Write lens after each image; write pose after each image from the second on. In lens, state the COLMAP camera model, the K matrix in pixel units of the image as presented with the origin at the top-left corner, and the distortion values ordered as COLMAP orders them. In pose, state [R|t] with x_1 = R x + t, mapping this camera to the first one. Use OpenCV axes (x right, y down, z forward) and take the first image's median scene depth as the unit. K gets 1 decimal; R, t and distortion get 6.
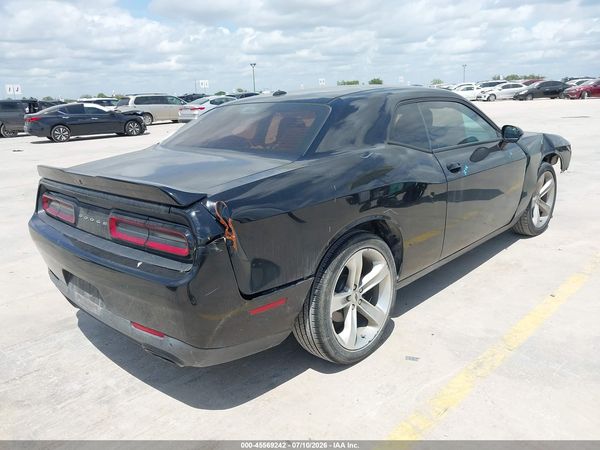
lens RADIAL K [[469.6, 0, 297.5], [0, 469.6, 217.2], [0, 0, 1]] dist [0.001063, -0.002916]
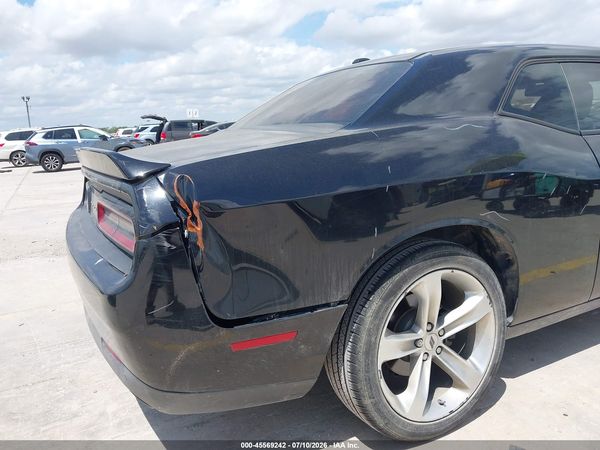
lens RADIAL K [[469.6, 0, 297.5], [0, 469.6, 217.2], [0, 0, 1]] dist [0.001063, -0.002916]
pose [[0.948505, 0.046530, -0.313326, 0.147798], [-0.060162, 0.997610, -0.033976, 0.029175], [0.310996, 0.051077, 0.949038, 0.310209]]
